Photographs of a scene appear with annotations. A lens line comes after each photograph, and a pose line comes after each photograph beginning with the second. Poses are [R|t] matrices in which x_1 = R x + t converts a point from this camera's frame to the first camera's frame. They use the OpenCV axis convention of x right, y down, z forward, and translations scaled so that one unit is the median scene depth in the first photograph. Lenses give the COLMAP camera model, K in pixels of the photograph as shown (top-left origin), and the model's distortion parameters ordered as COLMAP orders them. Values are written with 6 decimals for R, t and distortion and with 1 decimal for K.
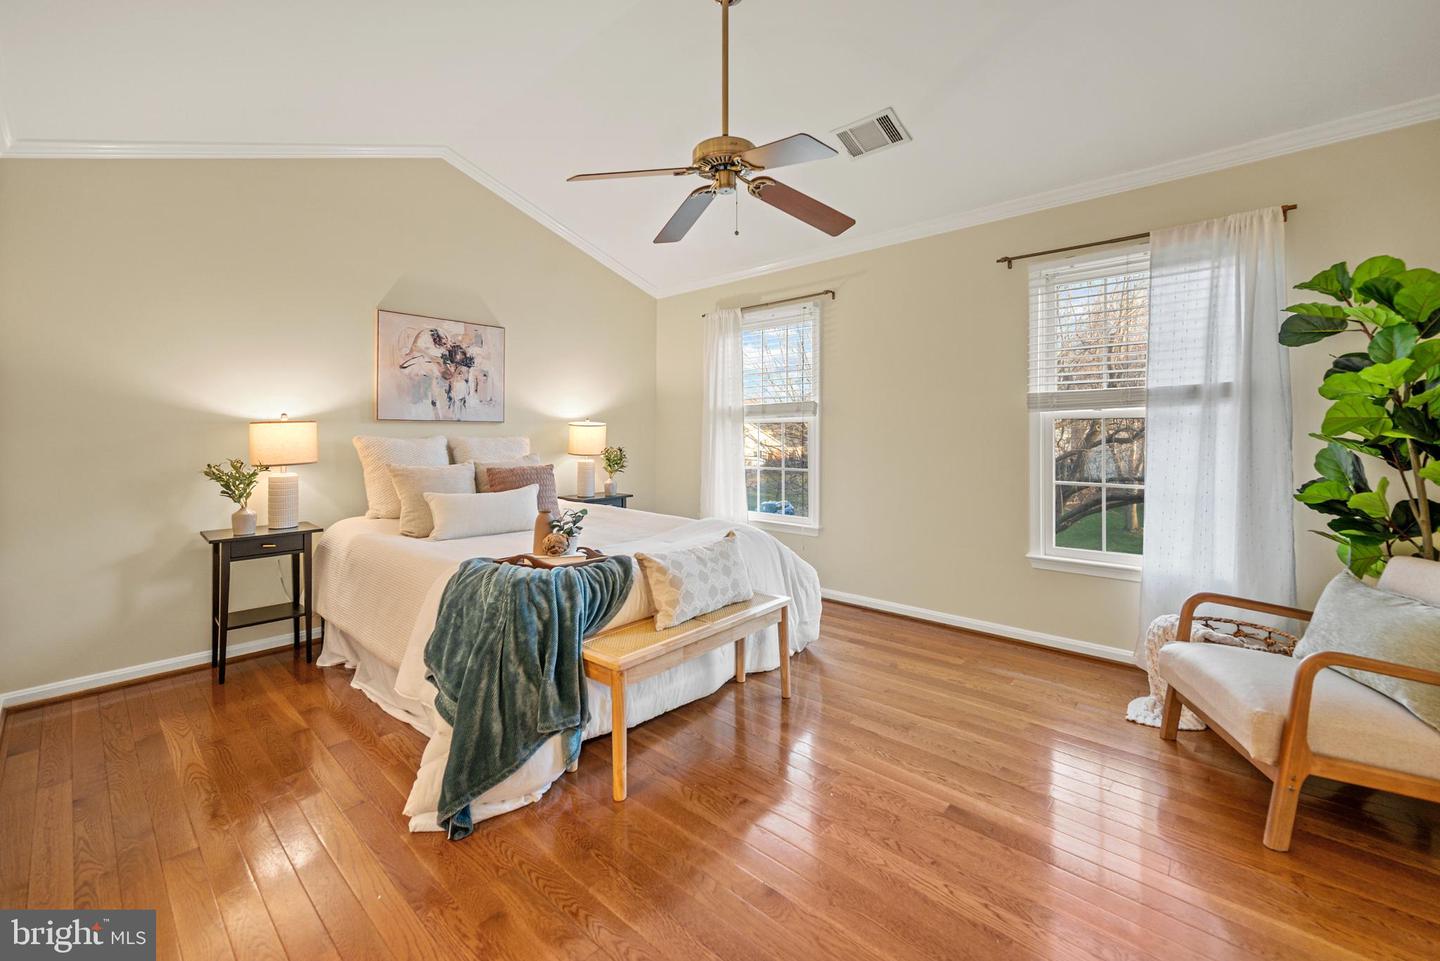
lens RADIAL K [[590.6, 0, 716.9], [0, 590.6, 420.0], [0, 0, 1]] dist [-0.000299, -0.000171]
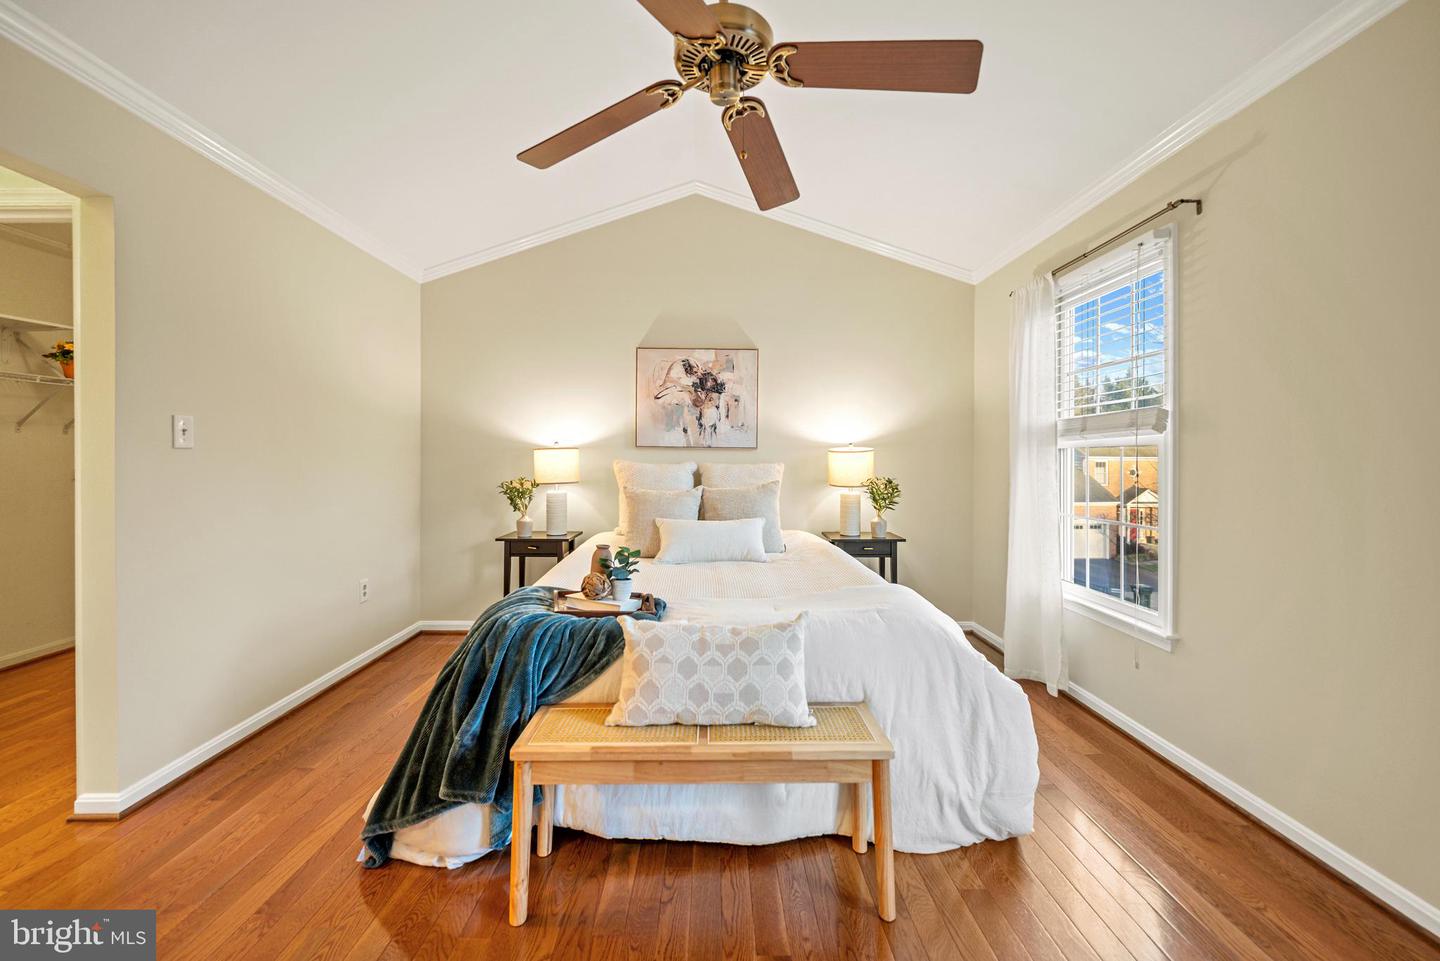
lens RADIAL K [[576.8, 0, 722.4], [0, 576.8, 442.0], [0, 0, 1]] dist [-0.002426, -0.000202]
pose [[0.670649, -0.014558, -0.741632, 0.316544], [0.008114, 0.999892, -0.012290, 0.005180], [0.741730, 0.002224, 0.670694, 0.360447]]
